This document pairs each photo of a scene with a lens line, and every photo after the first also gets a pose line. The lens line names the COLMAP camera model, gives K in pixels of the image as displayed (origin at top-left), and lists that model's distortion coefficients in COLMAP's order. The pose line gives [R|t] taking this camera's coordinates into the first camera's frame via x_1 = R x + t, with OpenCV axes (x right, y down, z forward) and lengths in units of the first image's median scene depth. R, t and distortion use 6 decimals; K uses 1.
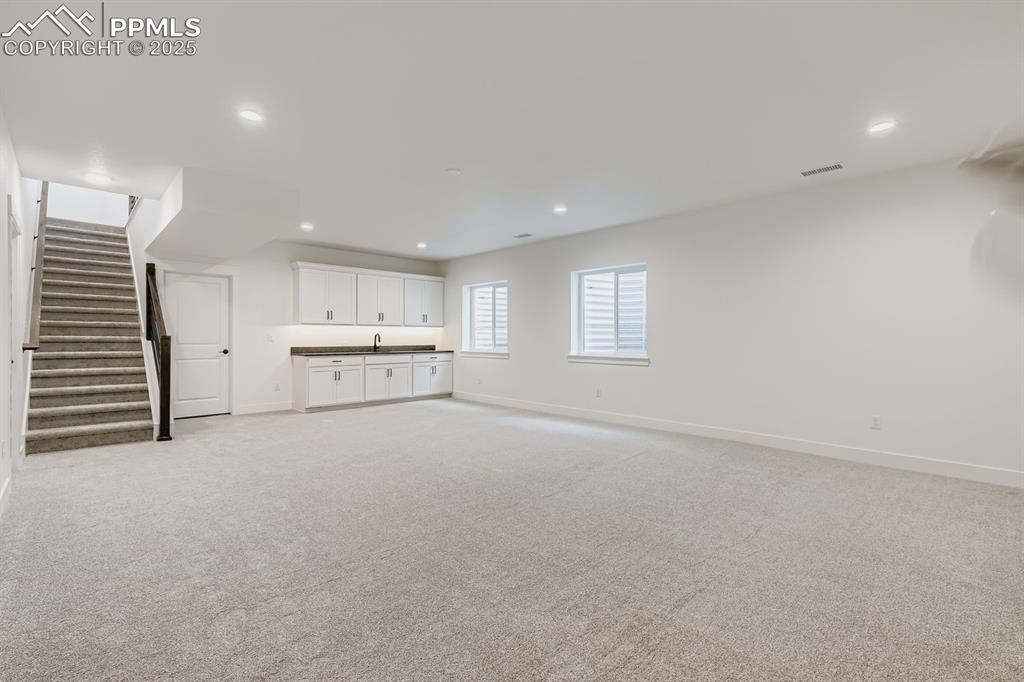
lens RADIAL K [[459.0, 0, 510.7], [0, 459.0, 346.9], [0, 0, 1]] dist [-0.000492, -0.000148]
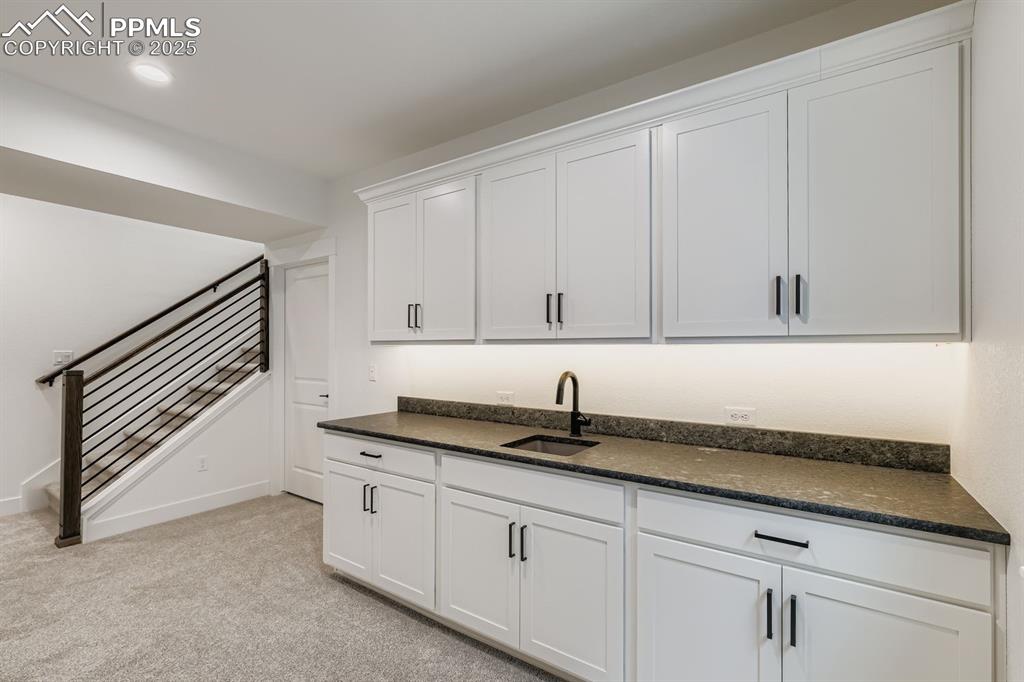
lens RADIAL K [[459.0, 0, 510.7], [0, 459.0, 346.9], [0, 0, 1]] dist [-0.000492, -0.000148]
pose [[0.198754, -0.006565, -0.980027, -0.031439], [-0.022015, 0.999695, -0.011161, -0.039806], [0.979802, 0.023794, 0.198549, 0.924217]]
